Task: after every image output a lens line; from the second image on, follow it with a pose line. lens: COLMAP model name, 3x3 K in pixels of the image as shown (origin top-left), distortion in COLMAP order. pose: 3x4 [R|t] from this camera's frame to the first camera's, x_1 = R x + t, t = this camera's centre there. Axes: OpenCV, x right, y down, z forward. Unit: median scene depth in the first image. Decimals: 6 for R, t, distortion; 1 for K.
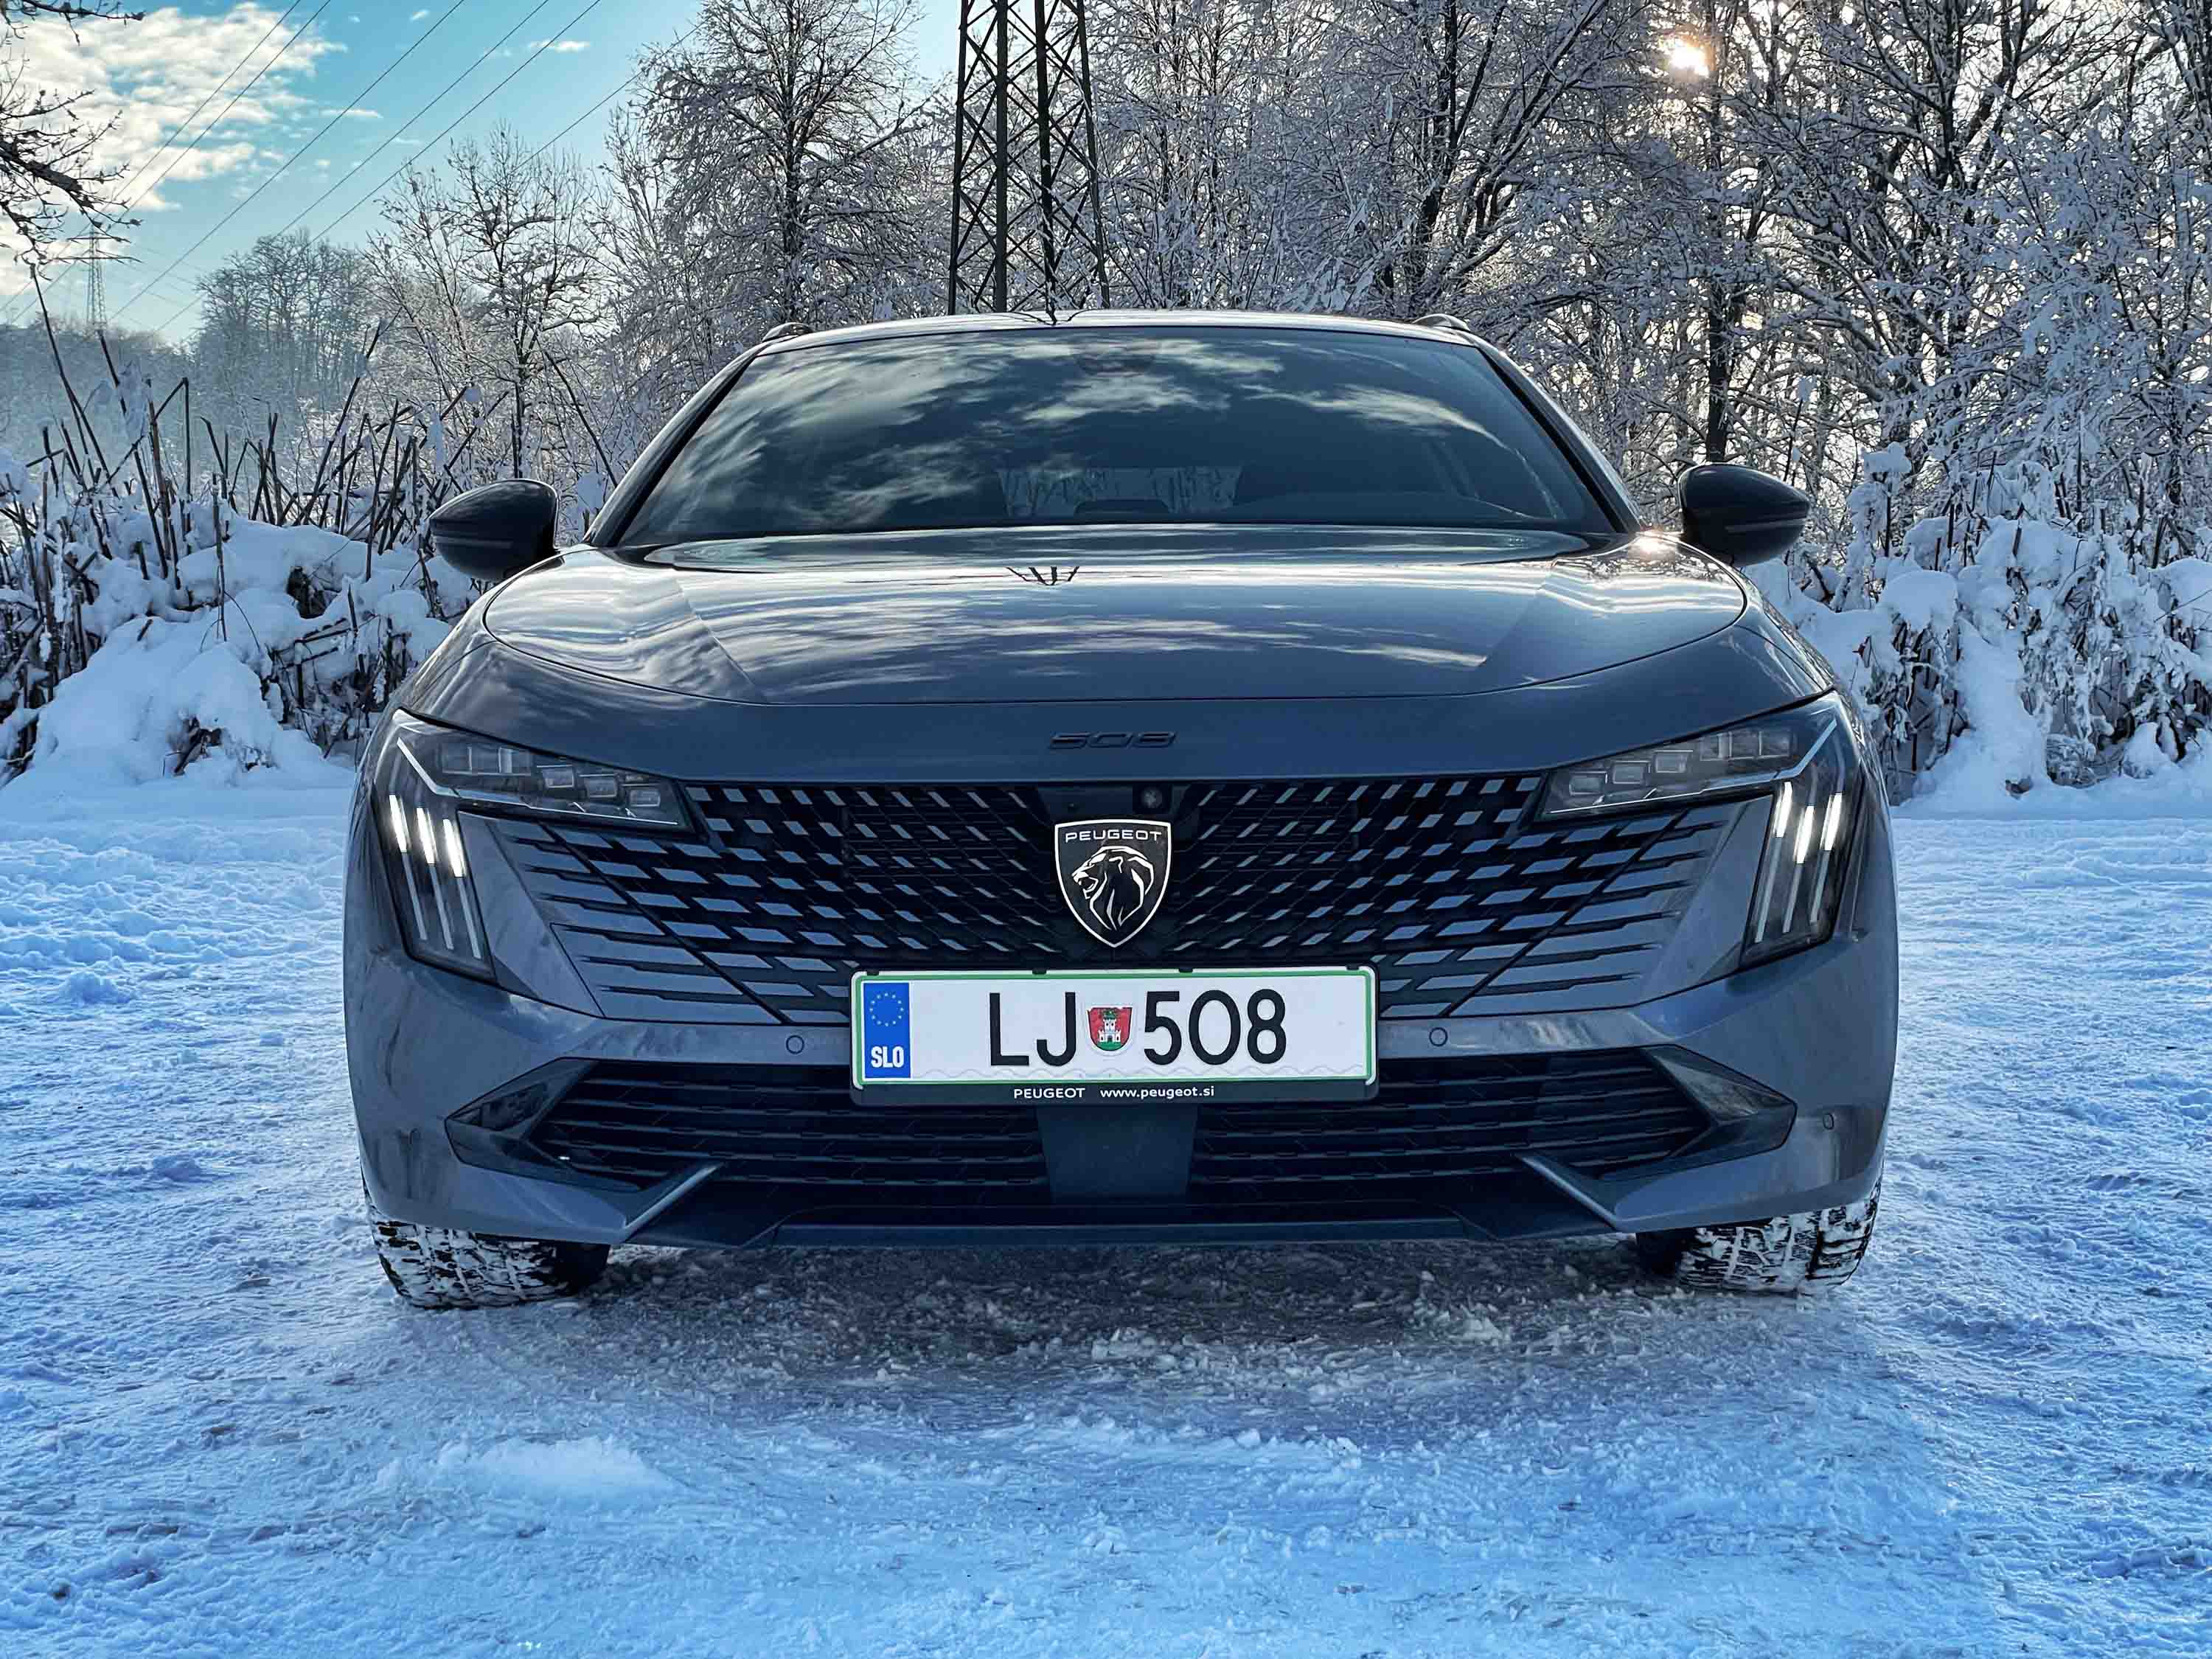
lens RADIAL K [[3345.0, 0, 1106.0], [0, 3345.0, 829.5], [0, 0, 1]] dist [-0.003996, 0.000336]
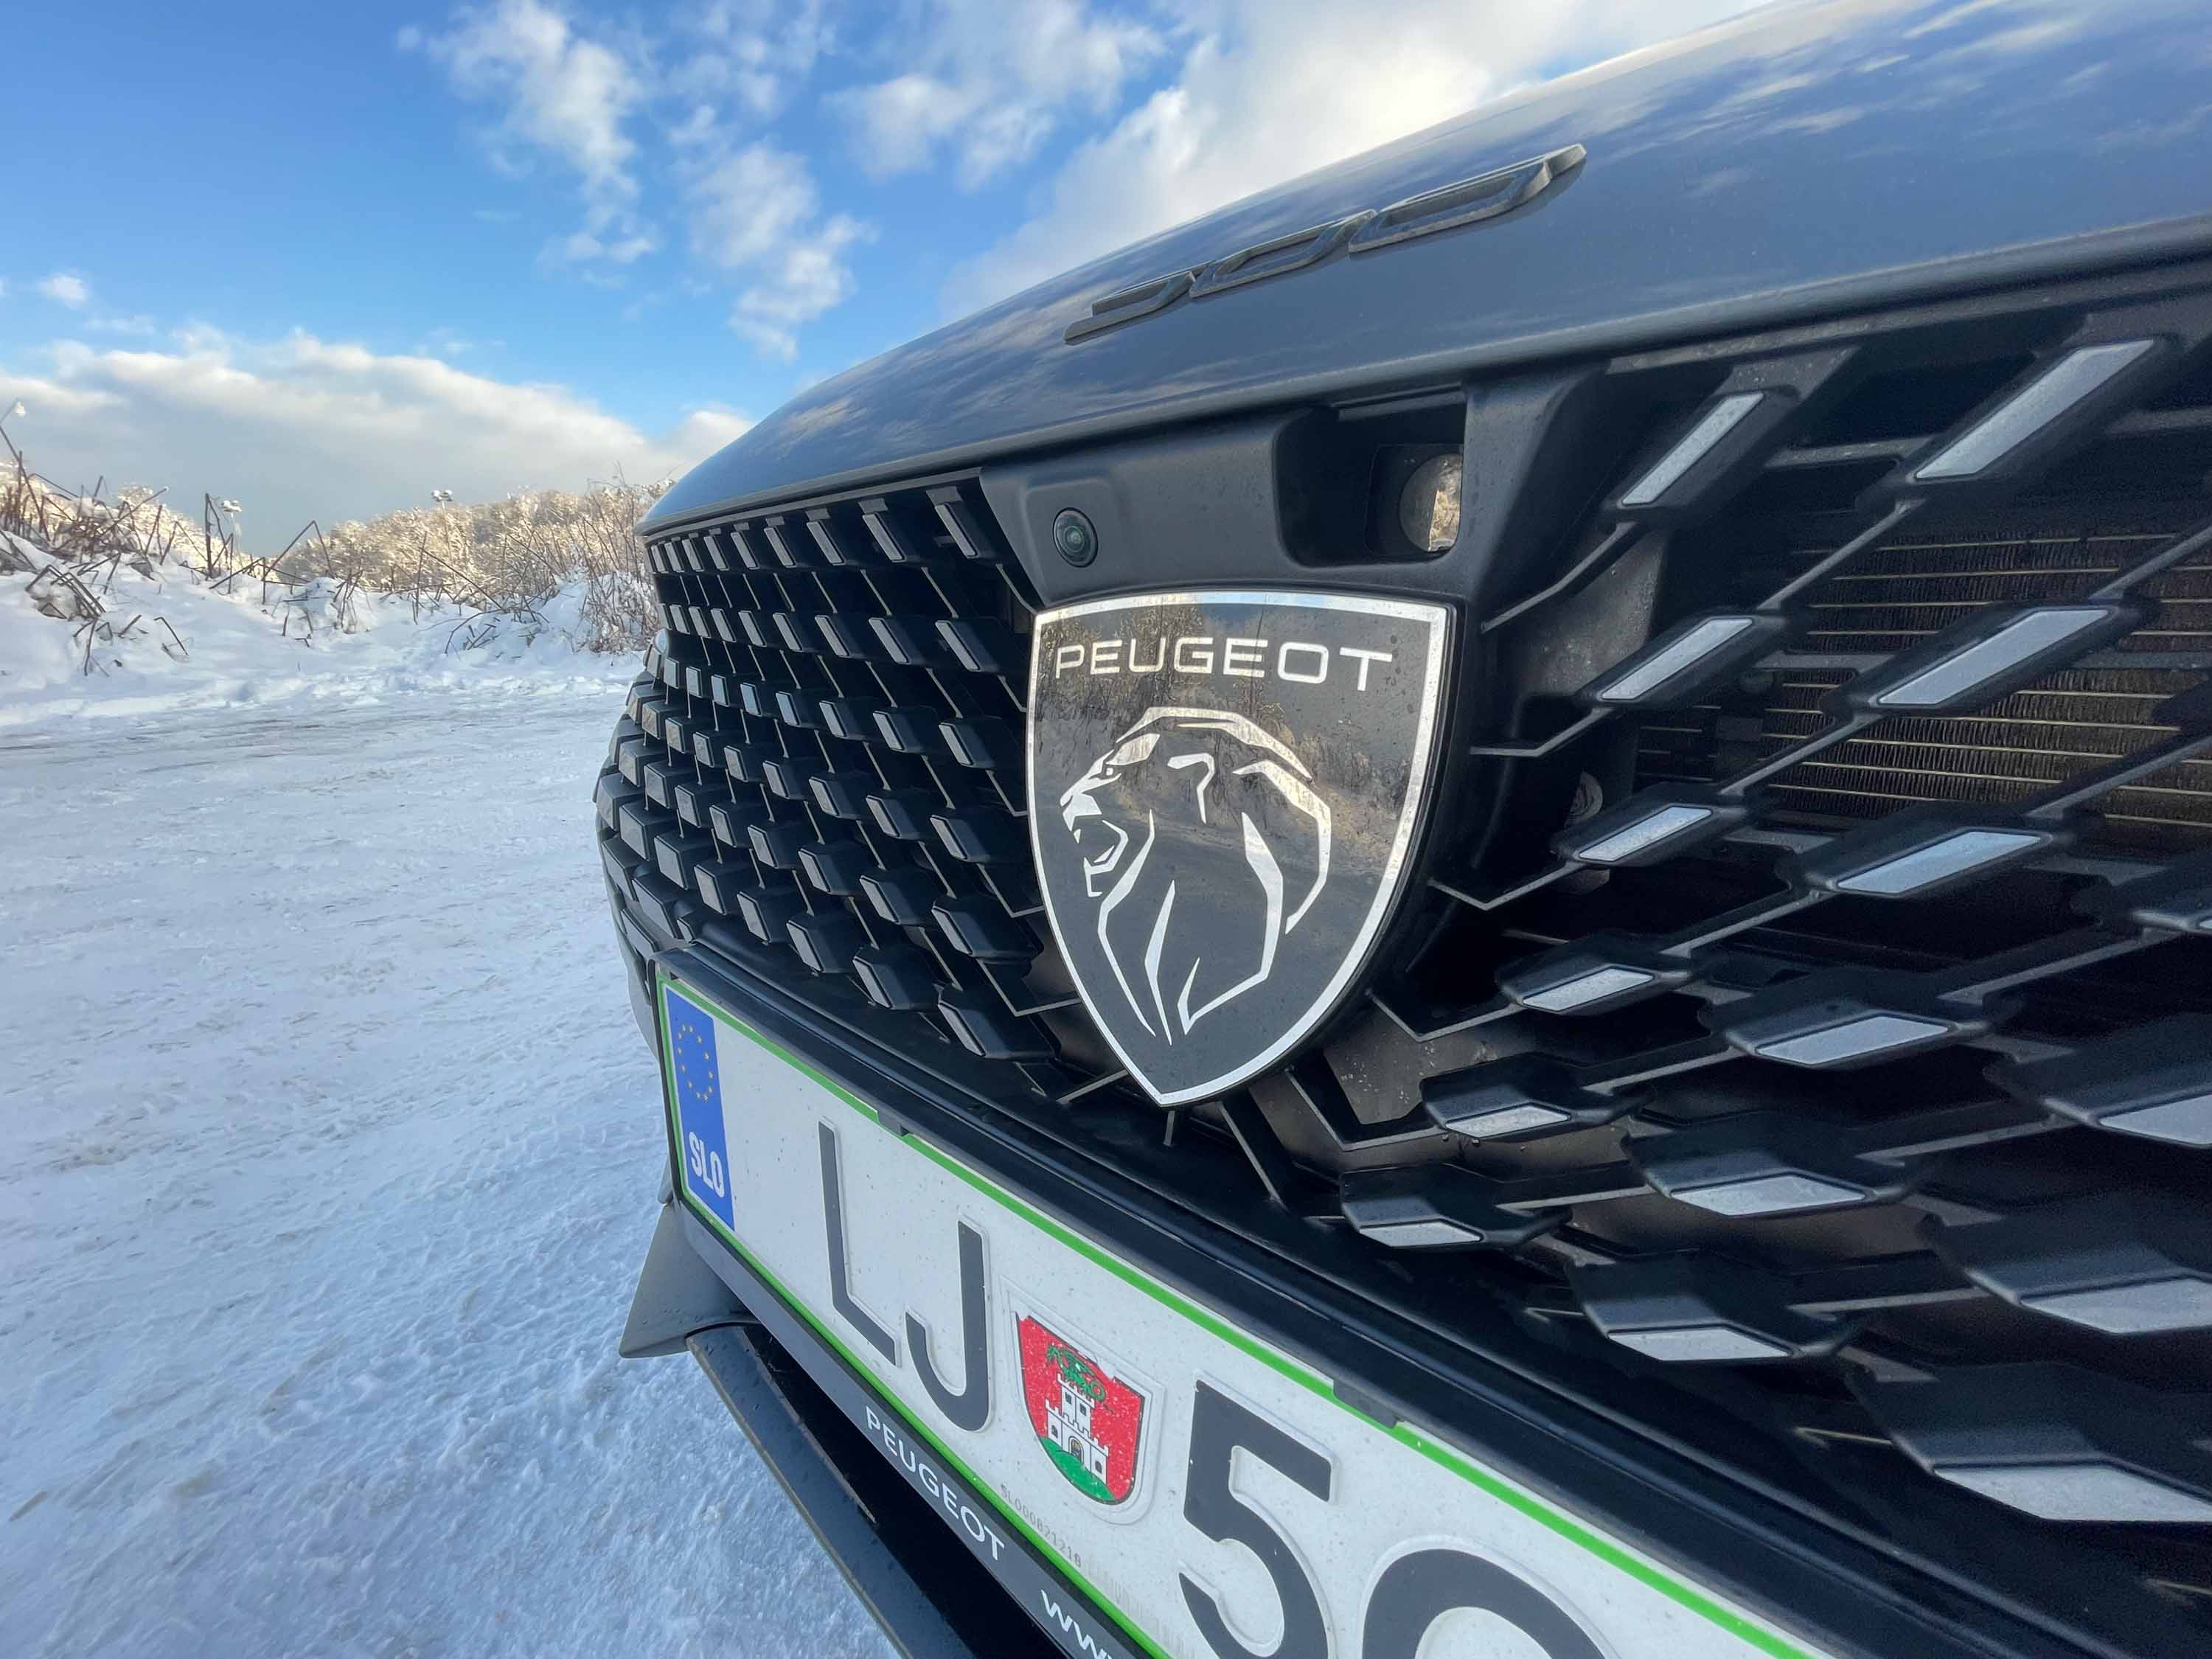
lens RADIAL K [[896.2, 0, 1106.0], [0, 896.2, 829.5], [0, 0, 1]] dist [-0.003239, 0.000073]
pose [[0.770883, 0.158023, -0.617064, 0.038190], [-0.037105, 0.978234, 0.204160, 0.000903], [0.635895, -0.134487, 0.759967, 0.950917]]
